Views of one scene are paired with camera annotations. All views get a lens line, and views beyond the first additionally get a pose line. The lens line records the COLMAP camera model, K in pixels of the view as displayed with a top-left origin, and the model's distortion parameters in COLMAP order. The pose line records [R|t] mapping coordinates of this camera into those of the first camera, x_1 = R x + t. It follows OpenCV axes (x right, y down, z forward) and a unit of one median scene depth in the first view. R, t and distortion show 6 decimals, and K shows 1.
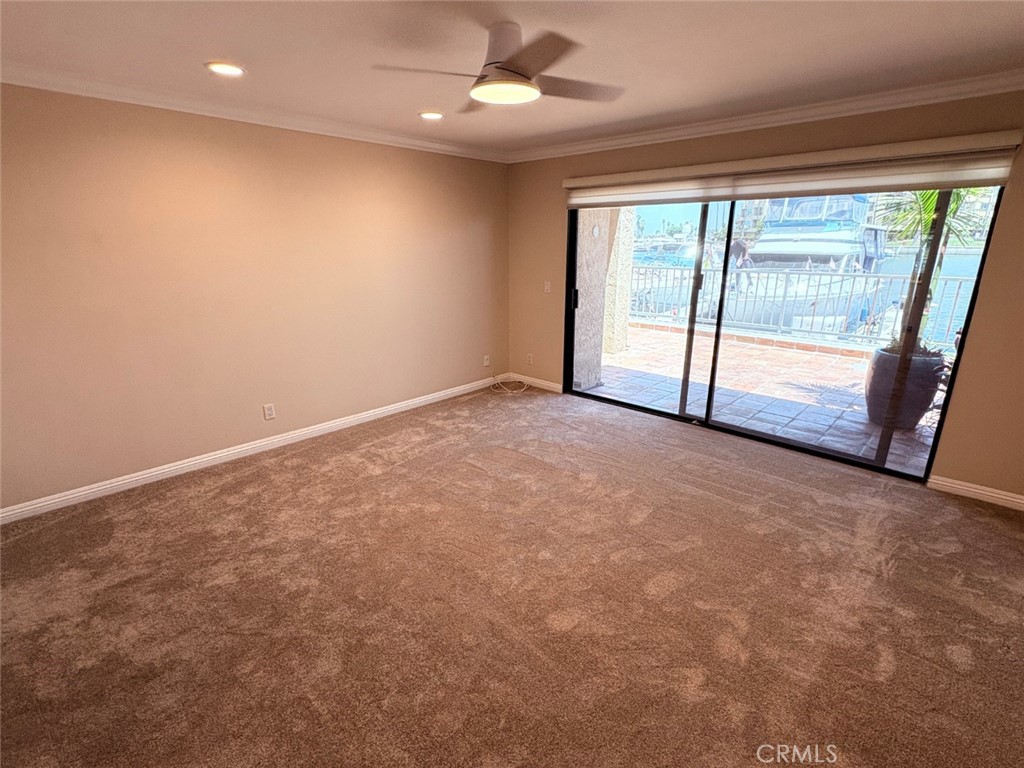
lens RADIAL K [[493.5, 0, 508.0], [0, 493.5, 381.6], [0, 0, 1]] dist [-0.002834, 0.000131]
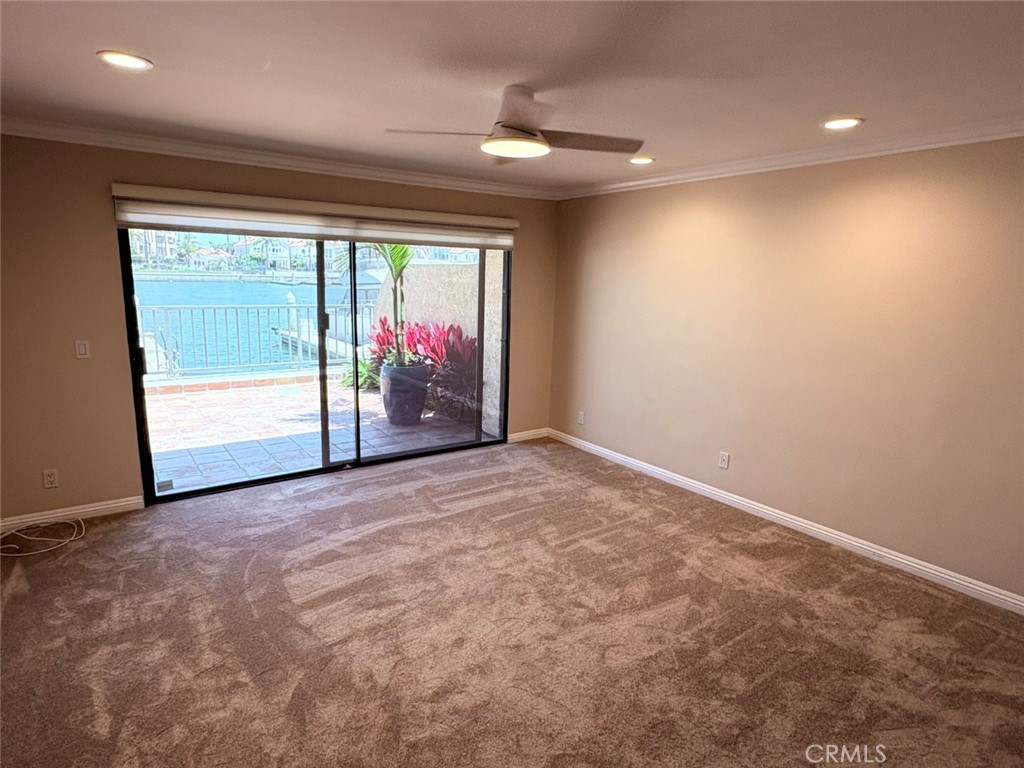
lens RADIAL K [[575.6, 0, 512.0], [0, 575.6, 384.0], [0, 0, 1]] dist [-0.000896, -0.000463]
pose [[0.191447, -0.172311, 0.966259, -0.576227], [0.245846, 0.961505, 0.122754, -0.123187], [-0.950215, 0.214050, 0.226439, 0.397483]]
